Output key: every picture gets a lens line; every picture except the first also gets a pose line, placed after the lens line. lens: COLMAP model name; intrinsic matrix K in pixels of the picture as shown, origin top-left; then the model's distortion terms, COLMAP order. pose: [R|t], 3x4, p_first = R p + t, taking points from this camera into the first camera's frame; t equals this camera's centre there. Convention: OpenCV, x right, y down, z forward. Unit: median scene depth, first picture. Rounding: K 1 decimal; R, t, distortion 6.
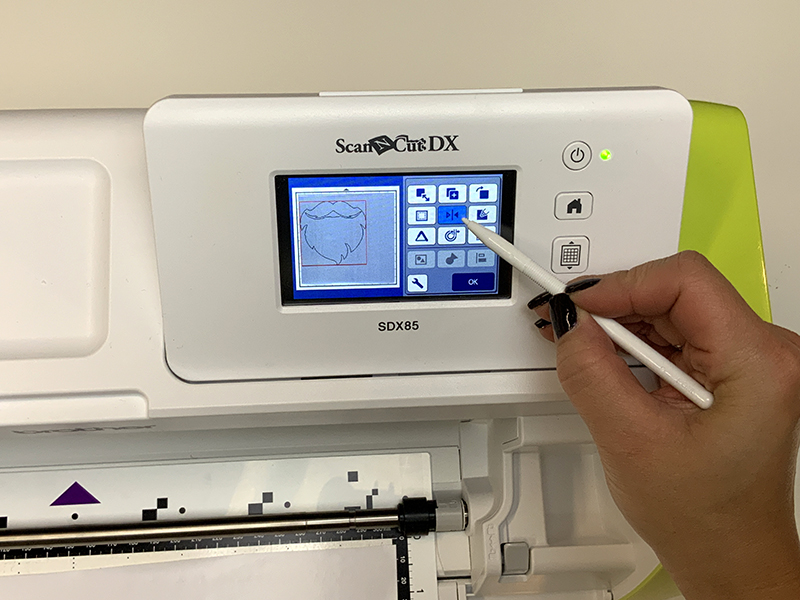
lens RADIAL K [[949.5, 0, 403.2], [0, 949.5, 302.4], [0, 0, 1]] dist [0.025512, 0.000000]
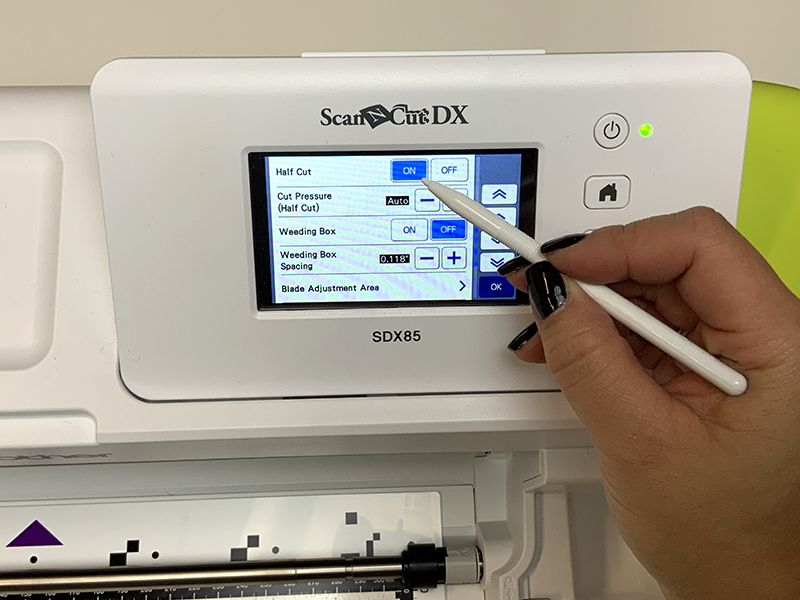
lens RADIAL K [[949.5, 0, 396.0], [0, 949.5, 296.9], [0, 0, 1]] dist [0.025512, 0.000000]
pose [[0.999375, 0.006095, -0.034835, 0.022881], [-0.007846, 0.998701, -0.050342, 0.031587], [0.034483, 0.050583, 0.998124, 0.158702]]
